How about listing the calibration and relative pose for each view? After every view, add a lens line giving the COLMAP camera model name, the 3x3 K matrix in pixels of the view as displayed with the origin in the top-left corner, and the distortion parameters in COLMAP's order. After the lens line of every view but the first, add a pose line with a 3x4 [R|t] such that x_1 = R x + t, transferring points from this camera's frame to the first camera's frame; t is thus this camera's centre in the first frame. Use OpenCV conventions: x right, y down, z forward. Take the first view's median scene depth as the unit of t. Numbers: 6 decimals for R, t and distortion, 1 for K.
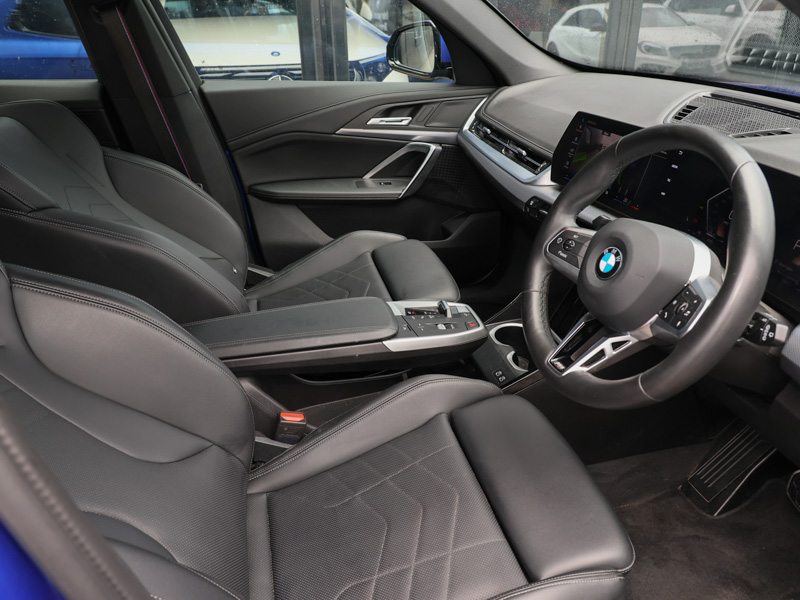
lens RADIAL K [[676.8, 0, 399.1], [0, 676.8, 279.4], [0, 0, 1]] dist [-0.001141, 0.000527]
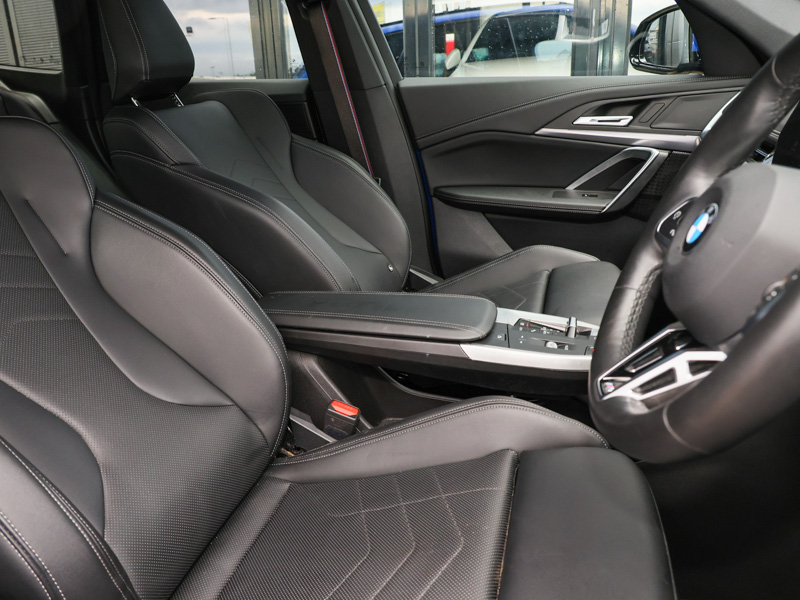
lens RADIAL K [[666.4, 0, 400.0], [0, 666.4, 300.0], [0, 0, 1]] dist [0.007241, 0.006722]
pose [[0.825219, 0.121025, -0.551694, 0.268417], [-0.182638, 0.981475, -0.057884, 0.077262], [0.534469, 0.148527, 0.832035, 0.230302]]
